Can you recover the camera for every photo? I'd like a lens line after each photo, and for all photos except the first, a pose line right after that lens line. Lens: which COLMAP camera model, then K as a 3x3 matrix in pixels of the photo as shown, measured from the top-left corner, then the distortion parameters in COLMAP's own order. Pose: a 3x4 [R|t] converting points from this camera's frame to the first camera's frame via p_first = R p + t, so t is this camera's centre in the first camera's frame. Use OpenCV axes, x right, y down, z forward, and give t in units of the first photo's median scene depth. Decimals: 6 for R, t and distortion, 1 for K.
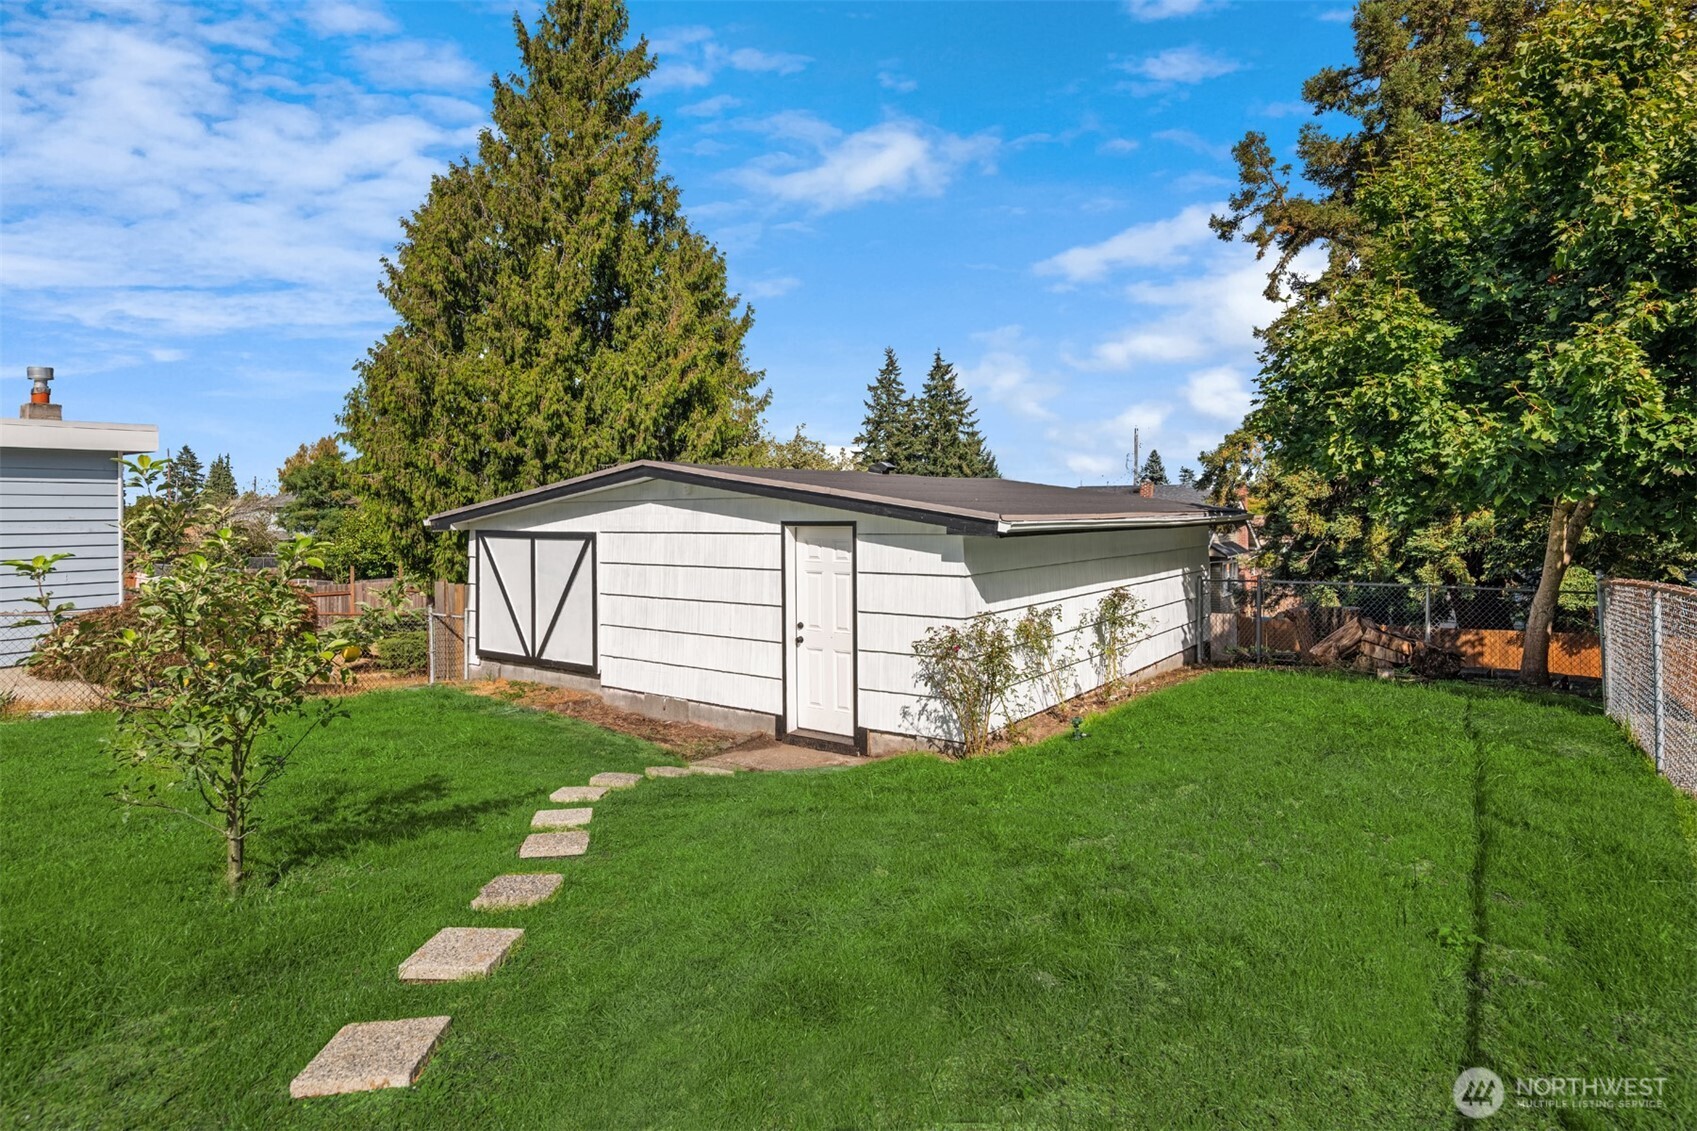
lens RADIAL K [[910.1, 0, 853.3], [0, 910.1, 501.1], [0, 0, 1]] dist [-0.000759, -0.000643]
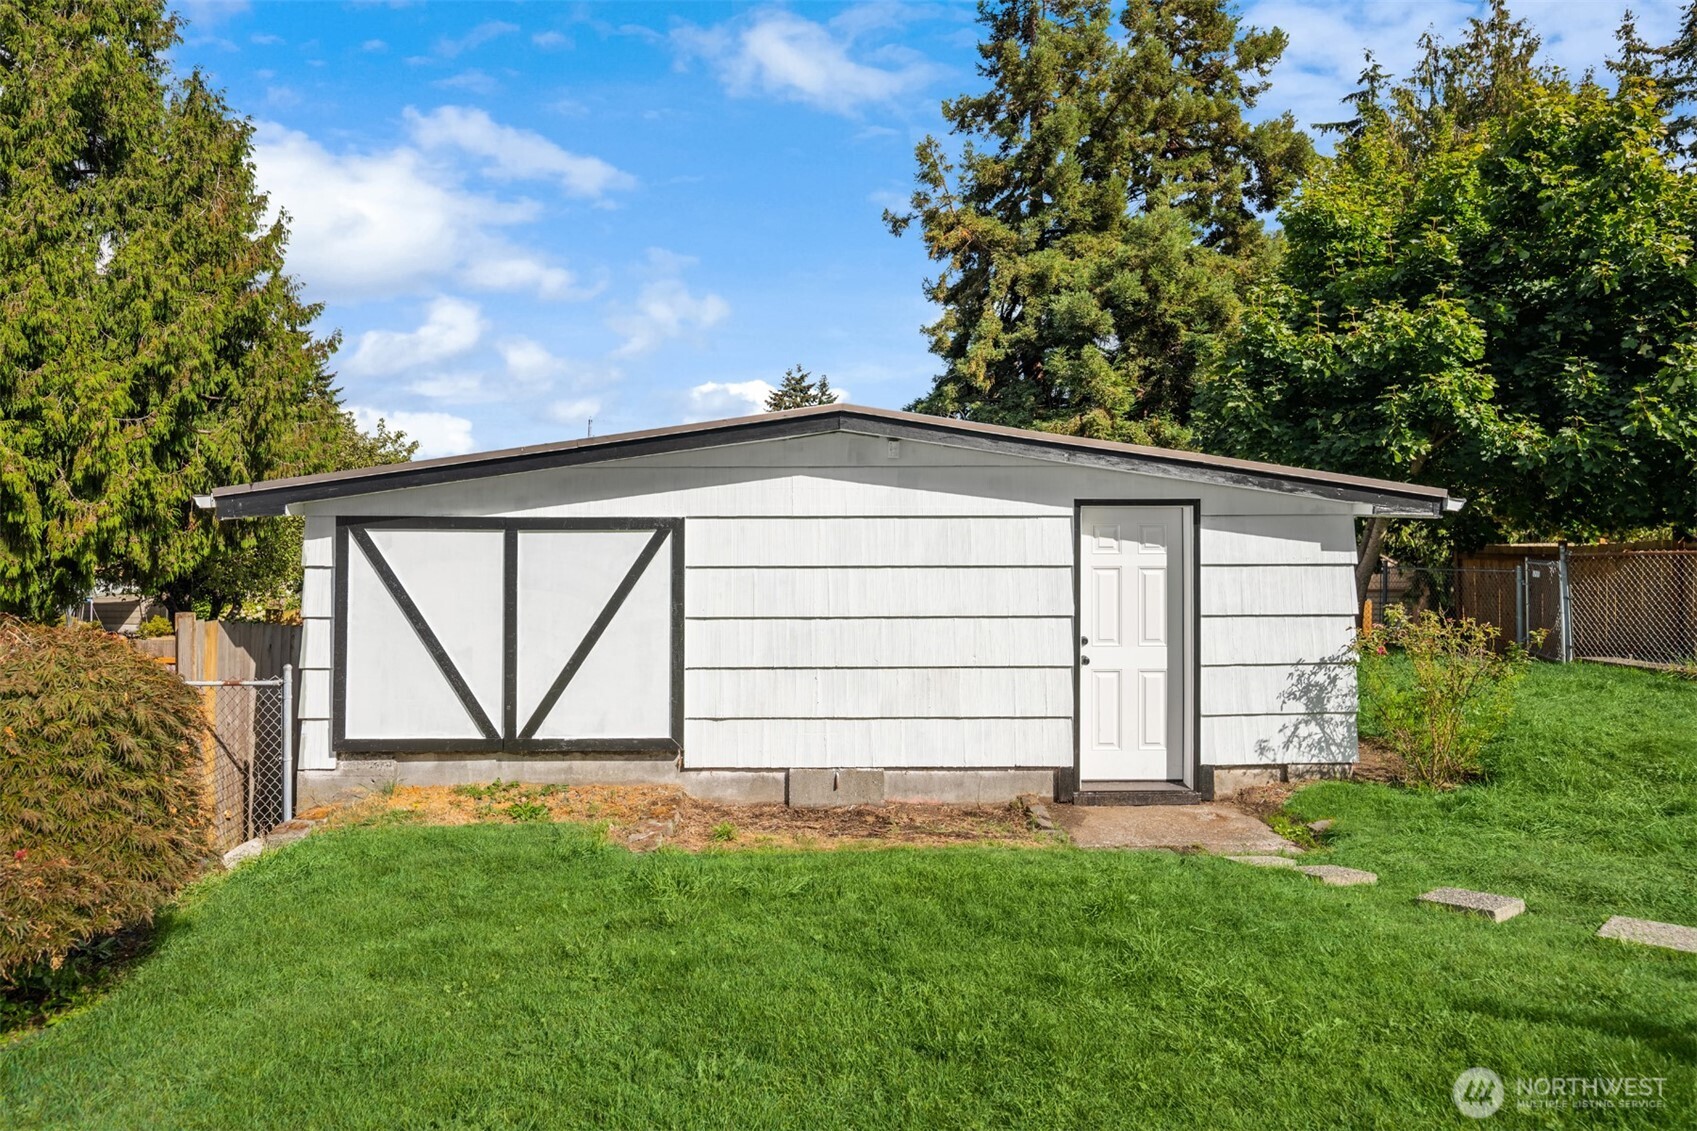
lens RADIAL K [[936.1, 0, 816.0], [0, 936.1, 486.5], [0, 0, 1]] dist [0.000669, -0.003935]
pose [[0.801126, 0.020567, 0.598142, -0.584929], [-0.013594, 0.999777, -0.016170, 0.021702], [-0.598341, 0.004823, 0.801227, 0.439211]]
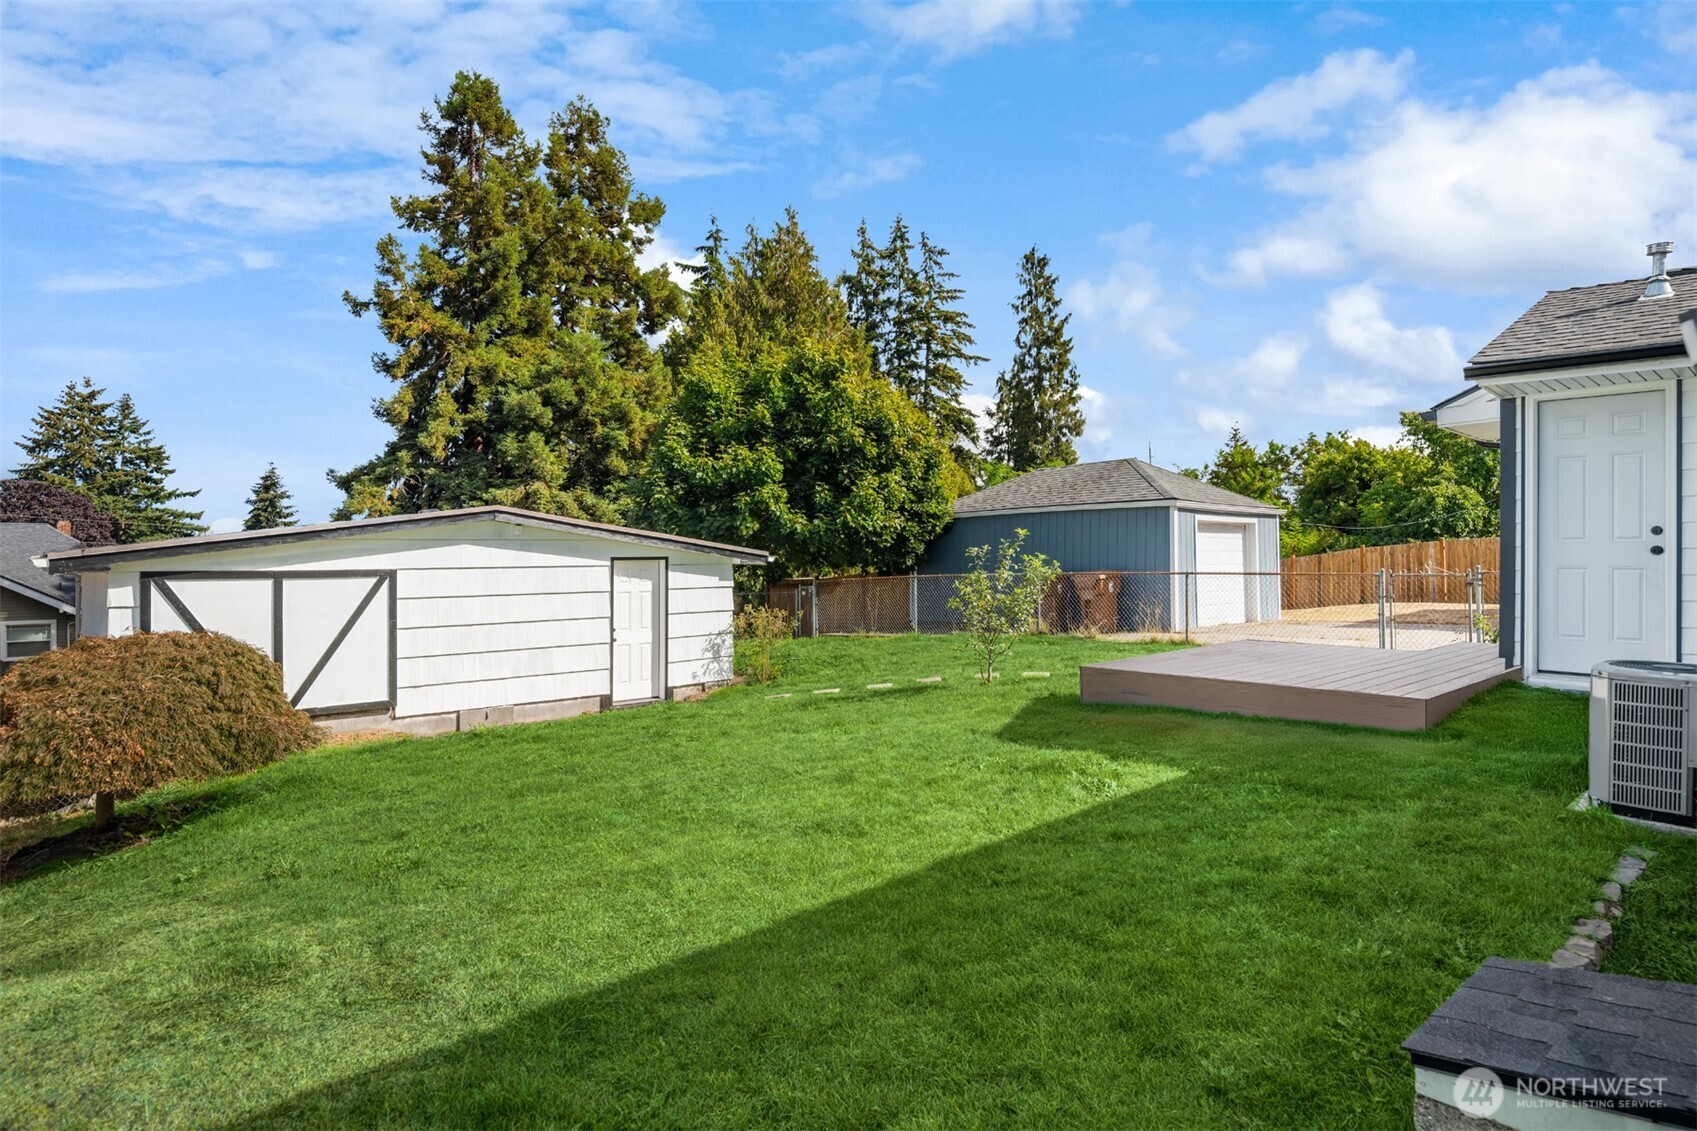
lens RADIAL K [[921.7, 0, 844.9], [0, 921.7, 555.4], [0, 0, 1]] dist [-0.000553, -0.000727]
pose [[0.235341, 0.002960, 0.971908, -1.171741], [-0.011505, 0.999934, -0.000259, 0.012316], [-0.971845, -0.011121, 0.235359, 0.257624]]
